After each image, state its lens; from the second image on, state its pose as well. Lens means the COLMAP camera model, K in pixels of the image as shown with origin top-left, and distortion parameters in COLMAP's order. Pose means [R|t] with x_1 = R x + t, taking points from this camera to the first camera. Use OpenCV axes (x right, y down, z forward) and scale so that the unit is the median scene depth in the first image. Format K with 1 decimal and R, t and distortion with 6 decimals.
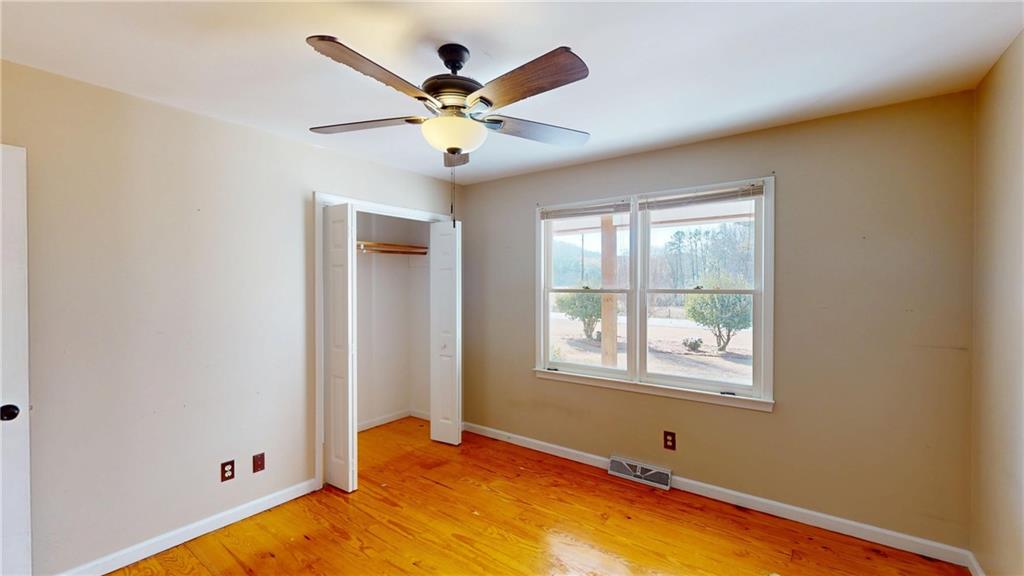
lens RADIAL K [[424.6, 0, 510.1], [0, 424.6, 288.8], [0, 0, 1]] dist [-0.000860, 0.000118]
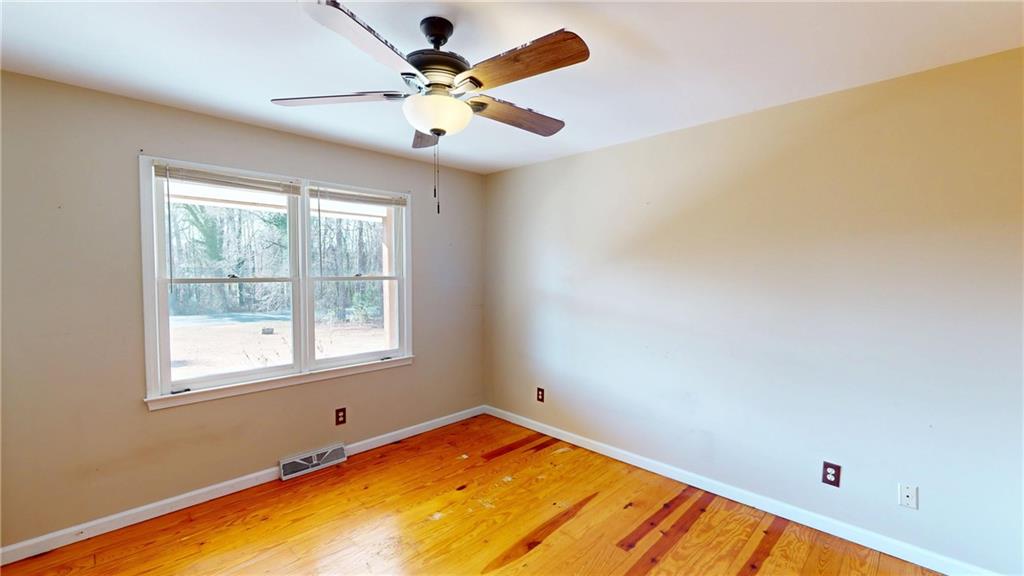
lens RADIAL K [[424.6, 0, 510.1], [0, 424.6, 288.8], [0, 0, 1]] dist [-0.000860, 0.000118]
pose [[0.145079, -0.038105, 0.988686, -0.624754], [0.007017, 0.999273, 0.037484, -0.006075], [-0.989395, 0.001499, 0.145241, 0.416599]]
